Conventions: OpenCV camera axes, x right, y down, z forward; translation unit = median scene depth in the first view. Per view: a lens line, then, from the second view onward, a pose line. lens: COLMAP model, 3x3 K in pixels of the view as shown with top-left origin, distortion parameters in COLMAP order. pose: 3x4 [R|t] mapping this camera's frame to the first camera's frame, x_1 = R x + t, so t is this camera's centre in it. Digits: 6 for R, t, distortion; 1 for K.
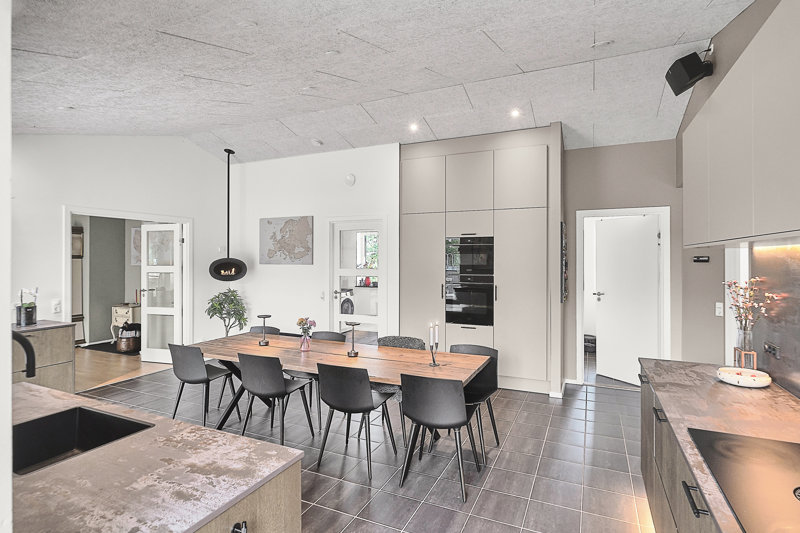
lens RADIAL K [[413.4, 0, 400.0], [0, 413.4, 266.5], [0, 0, 1]] dist [0.004012, 0.000668]
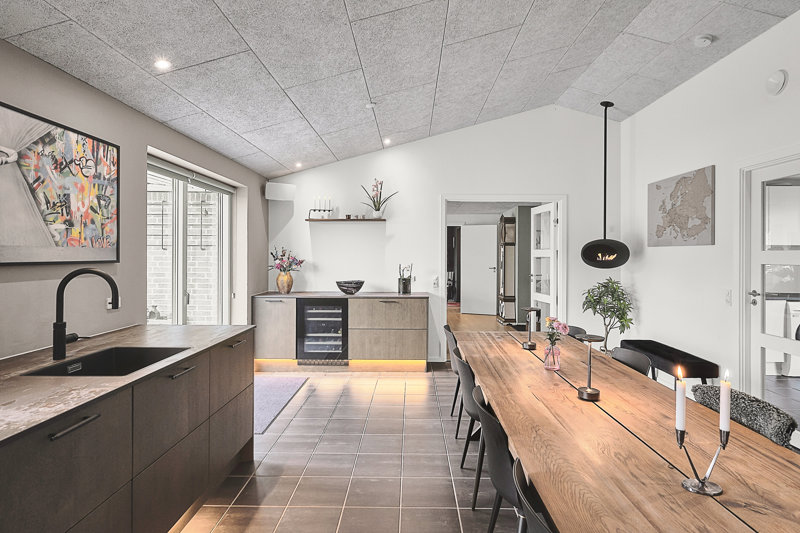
lens RADIAL K [[422.1, 0, 404.6], [0, 422.1, 256.6], [0, 0, 1]] dist [0.000910, 0.000172]
pose [[0.413943, 0.005255, -0.910288, 0.165115], [-0.020151, 0.999791, -0.003392, 0.023504], [0.910080, 0.019747, 0.413963, 0.321680]]
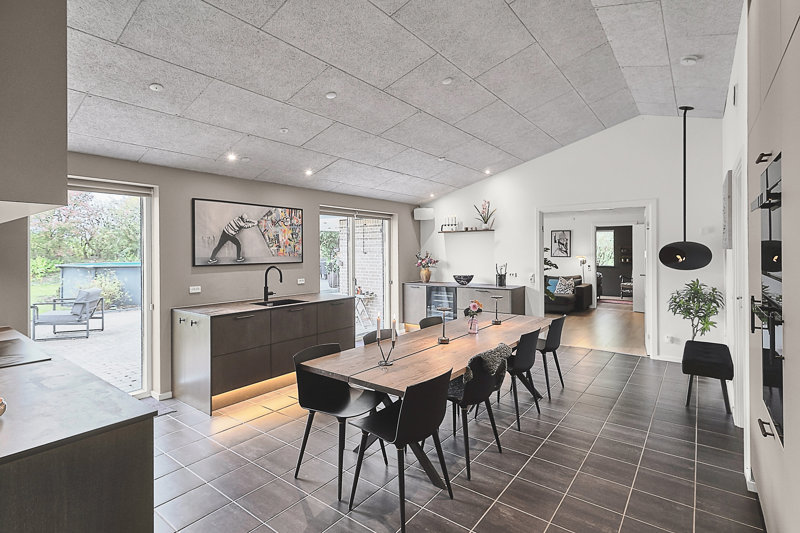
lens RADIAL K [[390.3, 0, 402.2], [0, 390.3, 254.6], [0, 0, 1]] dist [0.007100, 0.000647]
pose [[-0.204559, 0.009374, -0.978809, 0.453210], [-0.012408, 0.999849, 0.012168, 0.002512], [0.978776, 0.014634, -0.204412, 0.627475]]
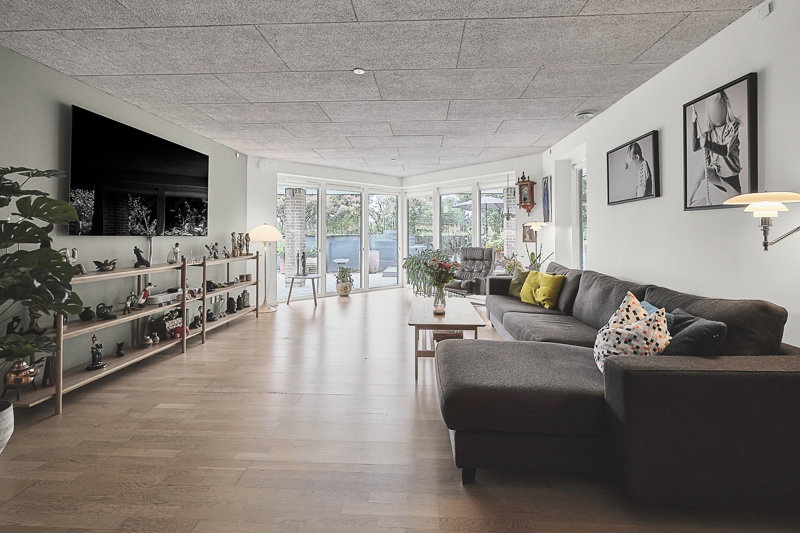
lens RADIAL K [[367.0, 0, 401.5], [0, 367.0, 228.0], [0, 0, 1]] dist [0.000399, 0.000002]
pose [[-0.927982, -0.008859, -0.372521, -0.986546], [-0.009550, 0.999954, 0.000008, 0.049794], [0.372503, 0.003564, -0.928024, 1.197437]]
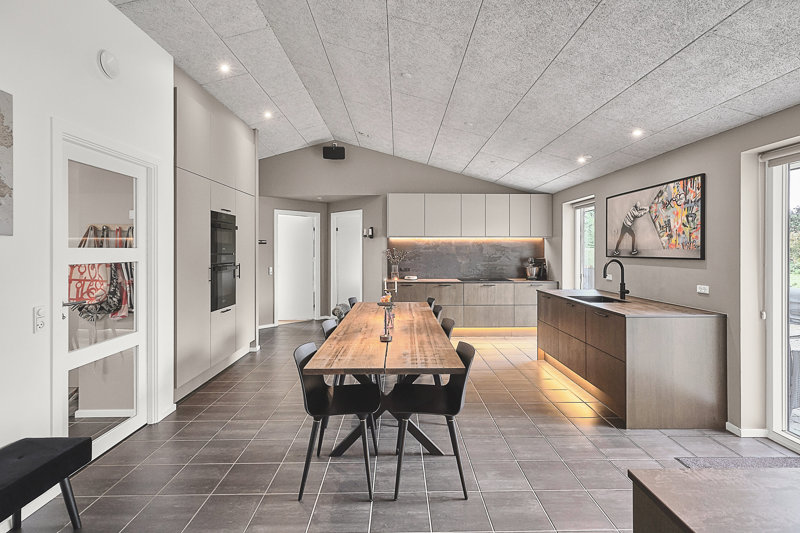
lens RADIAL K [[371.0, 0, 399.8], [0, 371.0, 249.3], [0, 0, 1]] dist [0.000110, 0.000013]
pose [[-0.433484, 0.001212, 0.901160, -0.631081], [0.017111, 0.999830, 0.006886, 0.008696], [-0.900999, 0.018405, -0.433431, 0.832656]]
